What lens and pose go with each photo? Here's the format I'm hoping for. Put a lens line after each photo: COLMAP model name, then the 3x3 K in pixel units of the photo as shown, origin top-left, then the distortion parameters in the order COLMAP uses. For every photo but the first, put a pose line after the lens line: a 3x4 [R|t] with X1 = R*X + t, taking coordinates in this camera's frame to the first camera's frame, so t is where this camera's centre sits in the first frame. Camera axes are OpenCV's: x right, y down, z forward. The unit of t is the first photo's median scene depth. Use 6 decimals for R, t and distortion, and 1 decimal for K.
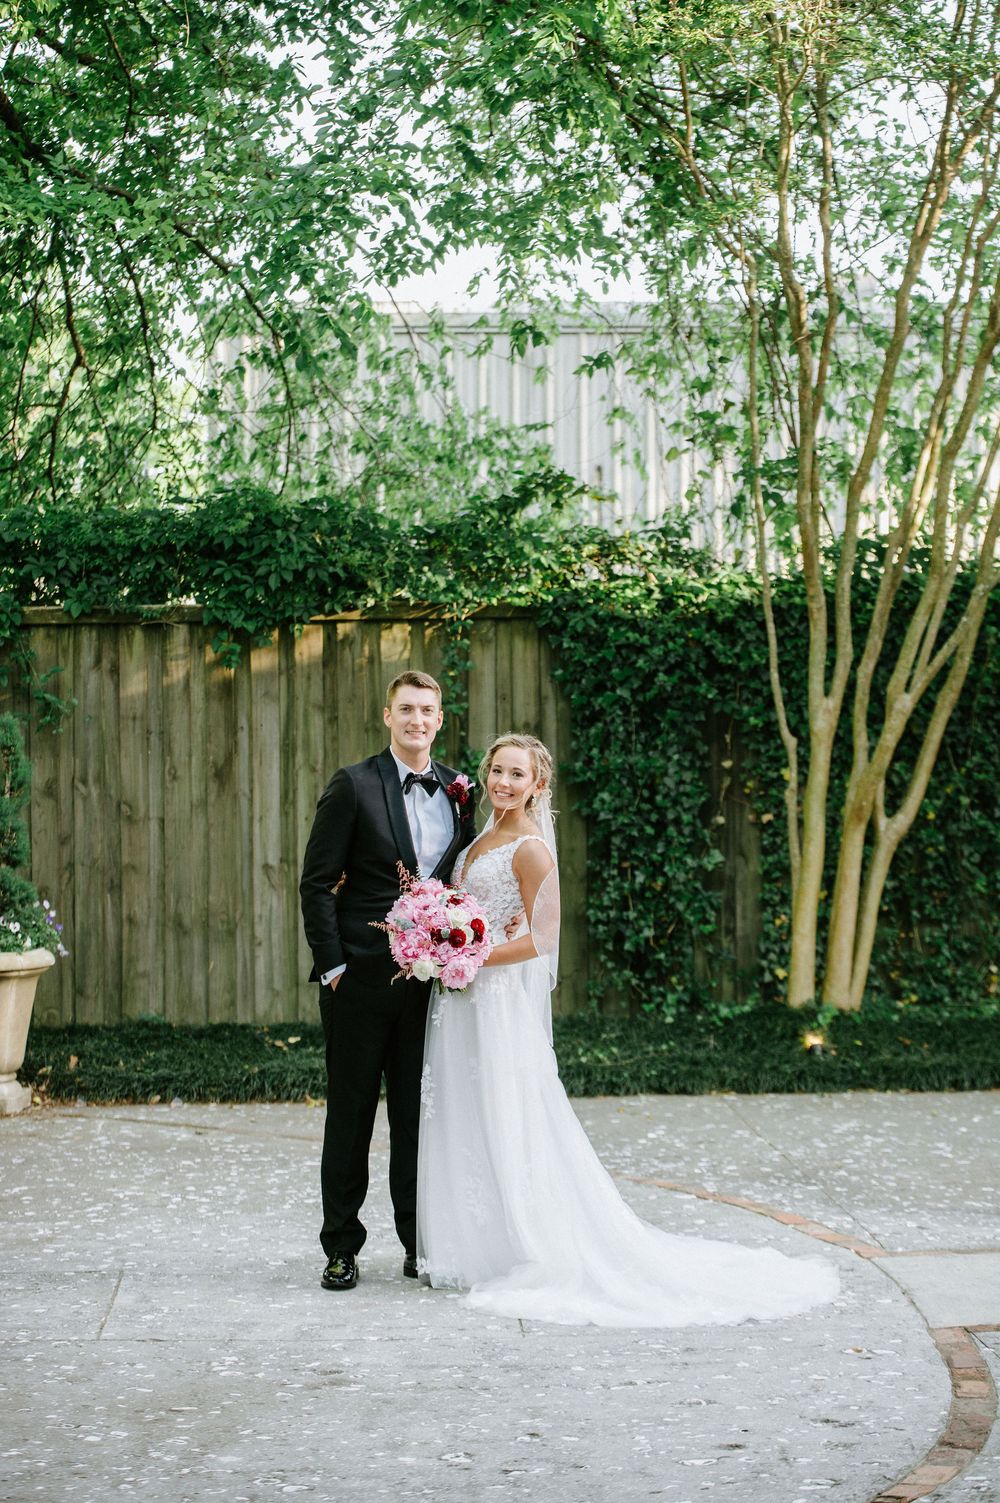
lens RADIAL K [[3225.8, 0, 498.6], [0, 3225.8, 746.4], [0, 0, 1]] dist [-0.215628, 0.000000]
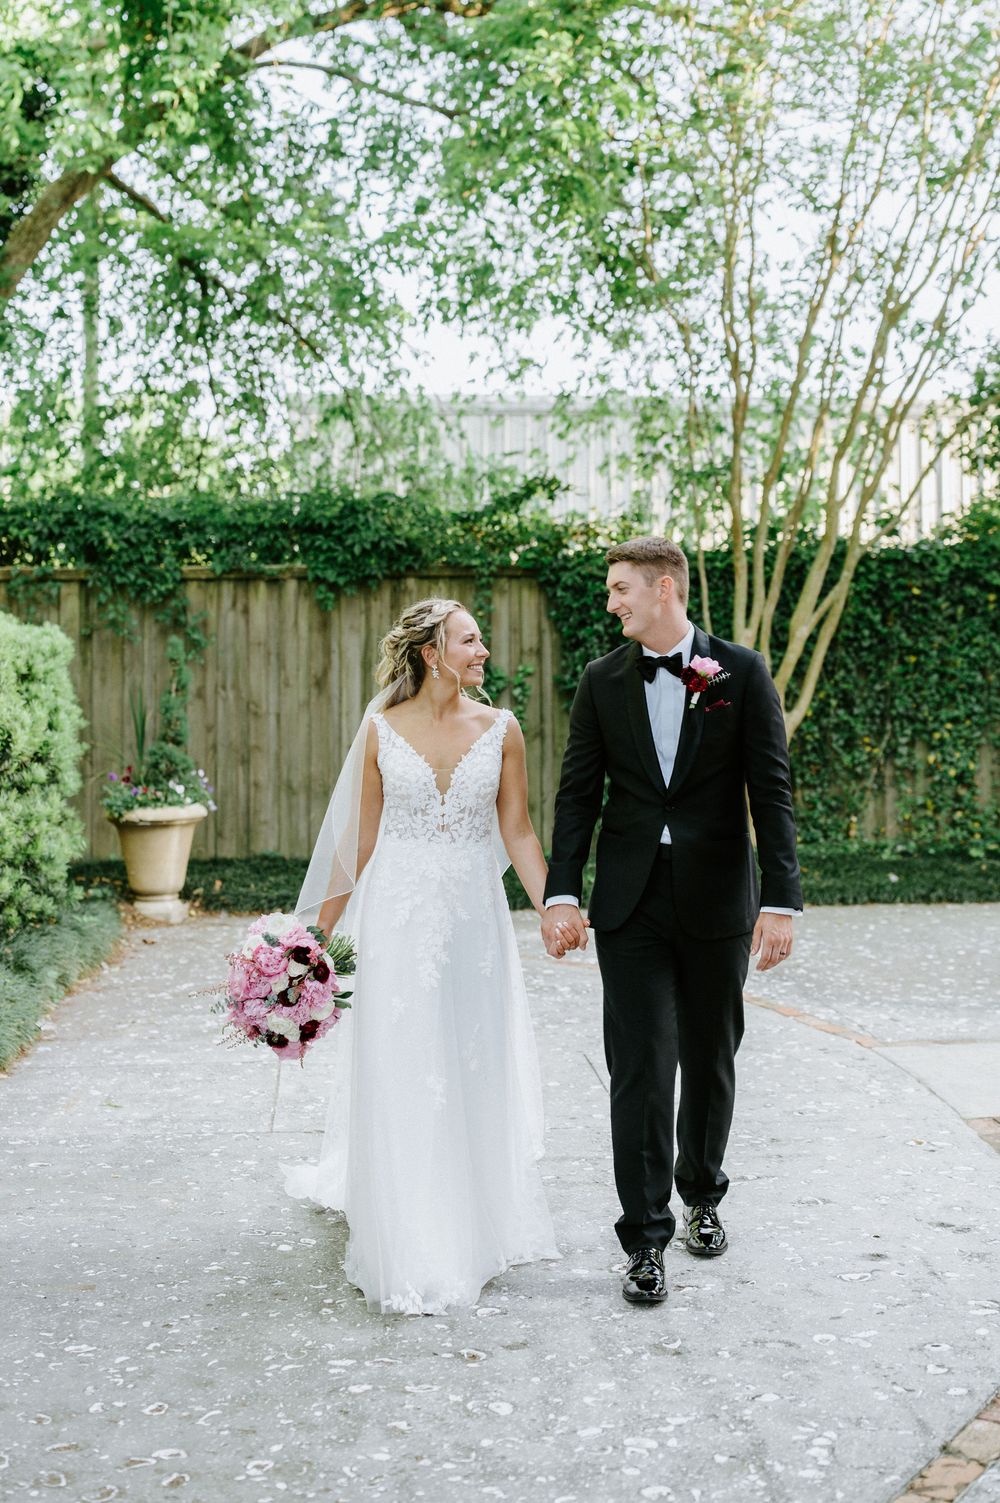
lens RADIAL K [[1874.5, 0, 483.1], [0, 1874.5, 656.9], [0, 0, 1]] dist [-0.037457, 0.000000]
pose [[0.999657, 0.002544, 0.026063, -0.037876], [-0.002106, 0.999856, -0.016812, 0.011779], [-0.026102, 0.016752, 0.999519, 0.173050]]
